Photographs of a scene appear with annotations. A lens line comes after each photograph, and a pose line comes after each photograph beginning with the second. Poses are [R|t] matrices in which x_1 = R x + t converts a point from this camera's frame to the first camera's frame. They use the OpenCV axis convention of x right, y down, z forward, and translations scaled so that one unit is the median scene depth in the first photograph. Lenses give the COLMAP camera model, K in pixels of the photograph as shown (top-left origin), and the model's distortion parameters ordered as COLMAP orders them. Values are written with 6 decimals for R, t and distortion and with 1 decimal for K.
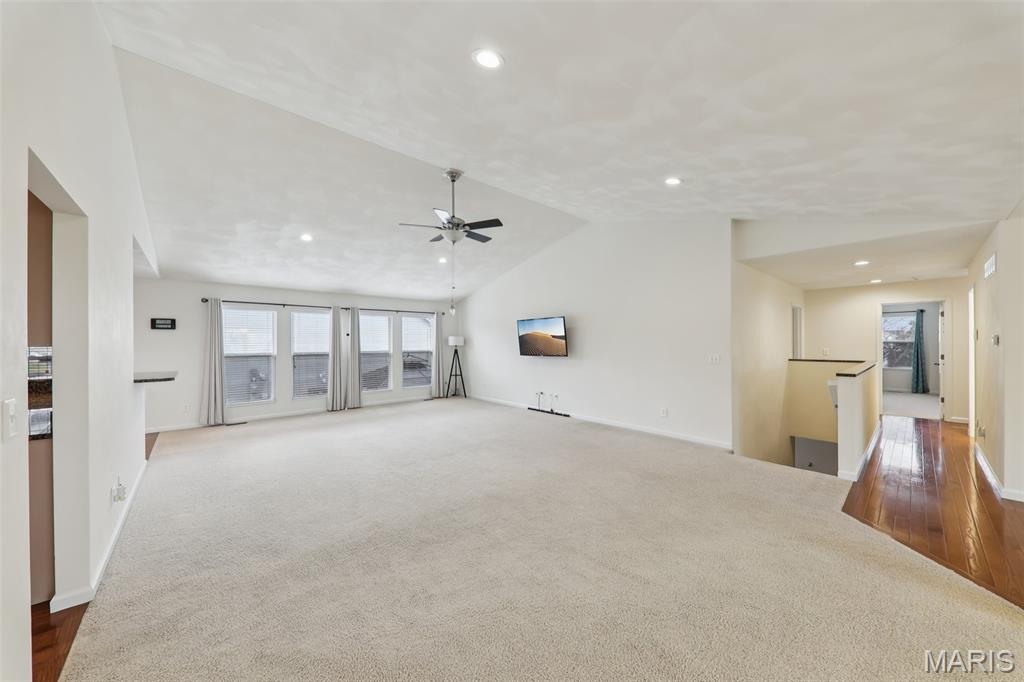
lens RADIAL K [[352.5, 0, 511.1], [0, 352.5, 343.8], [0, 0, 1]] dist [0.000171, -0.007744]
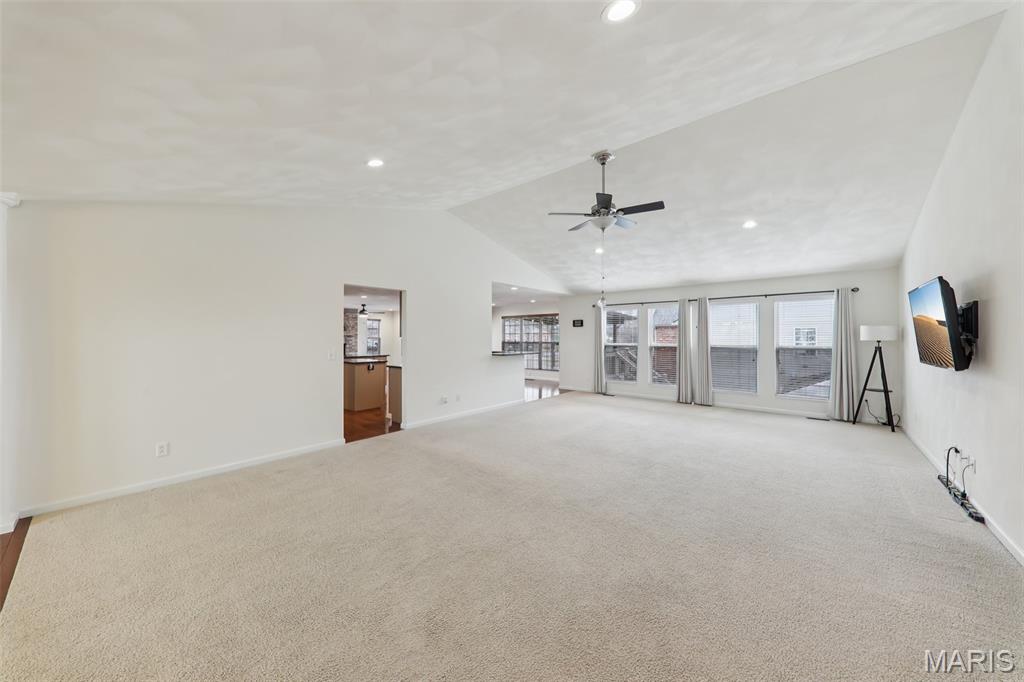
lens RADIAL K [[359.2, 0, 512.4], [0, 359.2, 336.9], [0, 0, 1]] dist [-0.009740, 0.000038]
pose [[0.134427, 0.006593, -0.990902, 0.412816], [-0.003108, 0.999976, 0.006232, -0.003756], [0.990919, 0.002242, 0.134444, 0.348396]]
